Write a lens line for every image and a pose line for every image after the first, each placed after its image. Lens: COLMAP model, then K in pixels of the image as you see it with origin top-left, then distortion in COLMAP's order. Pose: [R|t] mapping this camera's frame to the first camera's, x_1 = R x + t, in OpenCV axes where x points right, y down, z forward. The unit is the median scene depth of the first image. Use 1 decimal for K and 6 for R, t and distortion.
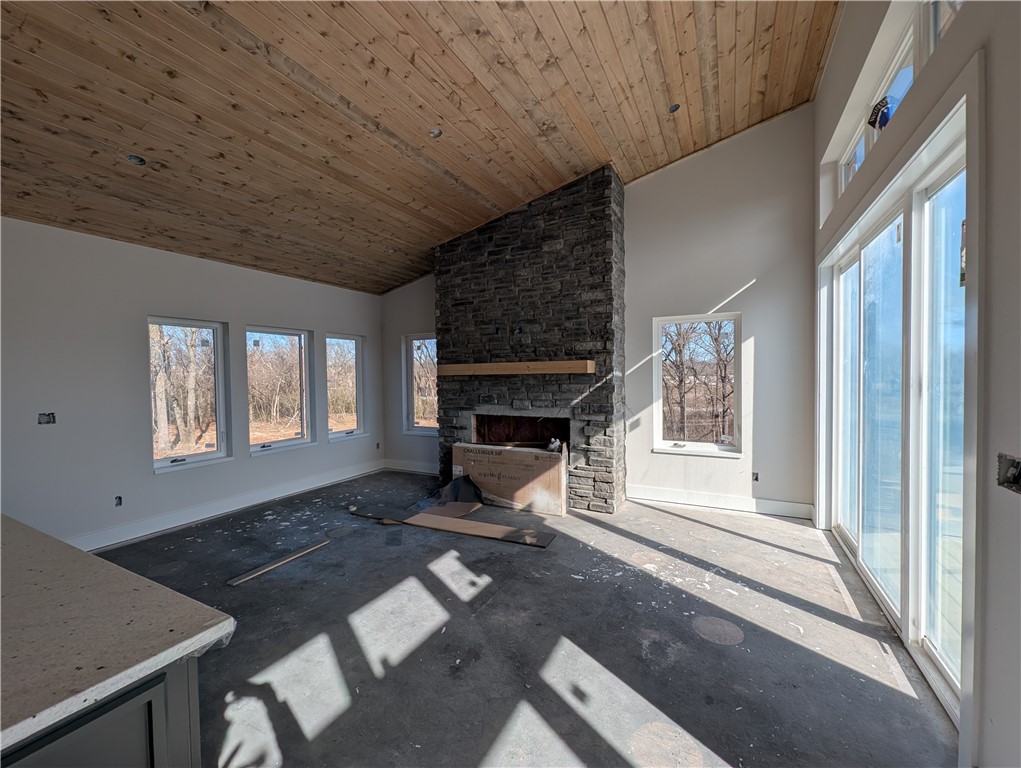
lens RADIAL K [[418.9, 0, 510.5], [0, 418.9, 382.2], [0, 0, 1]] dist [-0.001263, -0.000428]
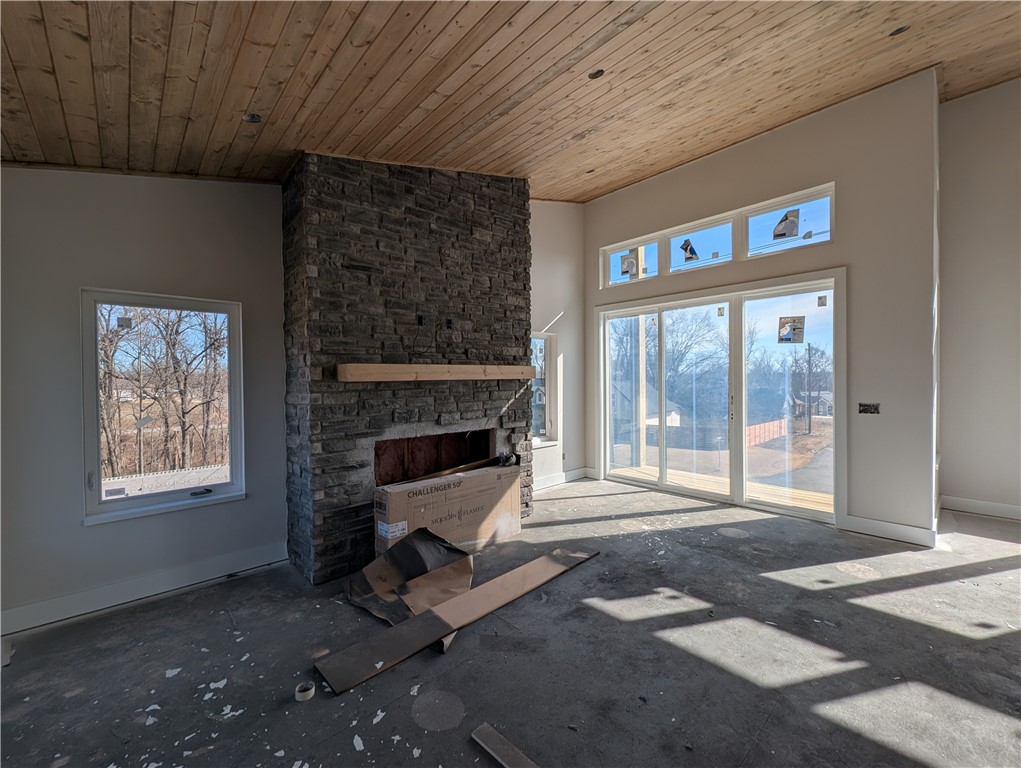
lens RADIAL K [[418.9, 0, 510.2], [0, 418.9, 383.2], [0, 0, 1]] dist [-0.001263, -0.000428]
pose [[0.338042, 0.000876, 0.941130, -0.738456], [0.025961, 0.999610, -0.010256, -0.002528], [-0.940773, 0.027899, 0.337888, 0.678752]]
